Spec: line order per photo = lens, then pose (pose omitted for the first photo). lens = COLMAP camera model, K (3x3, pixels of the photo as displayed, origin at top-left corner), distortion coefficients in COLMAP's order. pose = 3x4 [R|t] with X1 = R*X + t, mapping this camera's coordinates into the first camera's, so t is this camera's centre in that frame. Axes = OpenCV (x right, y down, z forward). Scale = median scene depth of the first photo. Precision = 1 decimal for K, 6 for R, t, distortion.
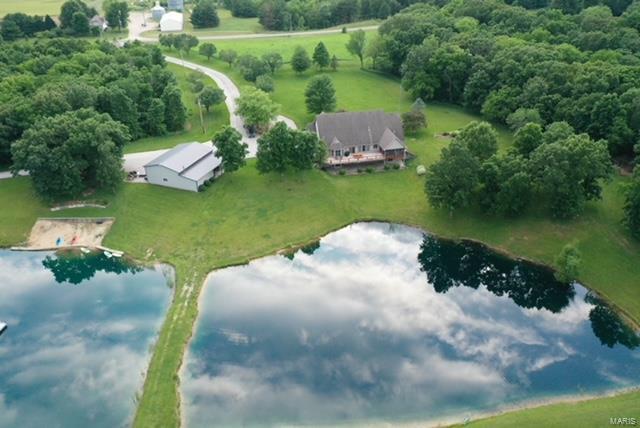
lens RADIAL K [[505.0, 0, 318.6], [0, 505.0, 201.1], [0, 0, 1]] dist [0.002984, 0.002500]
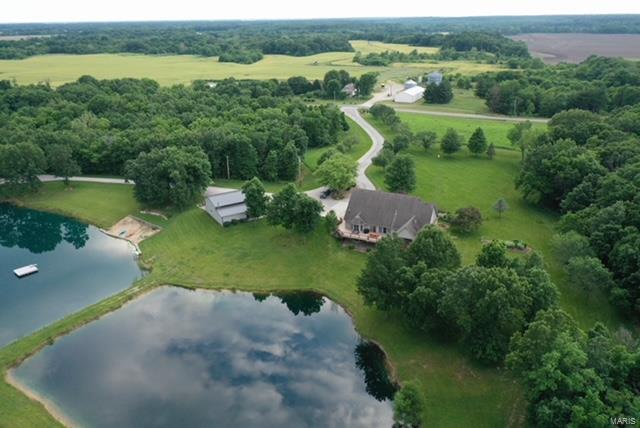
lens RADIAL K [[516.5, 0, 319.9], [0, 516.5, 181.1], [0, 0, 1]] dist [0.001312, 0.001567]
pose [[0.791189, 0.193732, -0.580076, 0.546950], [-0.292937, 0.952662, -0.081381, -0.076968], [0.536851, 0.234313, 0.810487, 0.104190]]
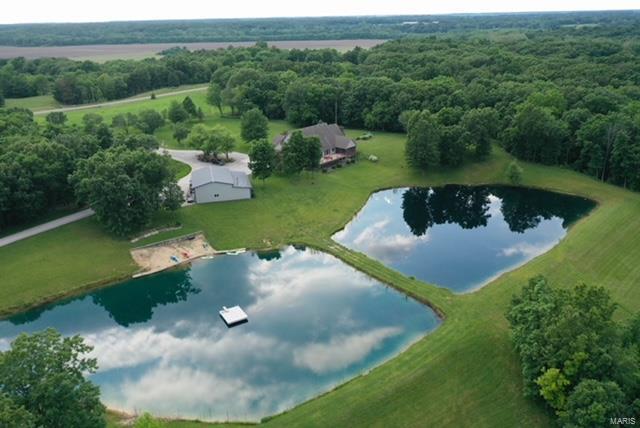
lens RADIAL K [[505.0, 0, 318.6], [0, 505.0, 201.1], [0, 0, 1]] dist [0.002984, 0.002500]
pose [[0.801914, -0.196223, 0.564296, -0.669382], [0.284986, 0.955776, -0.072637, 0.100156], [-0.525087, 0.219065, 0.822371, -0.008456]]
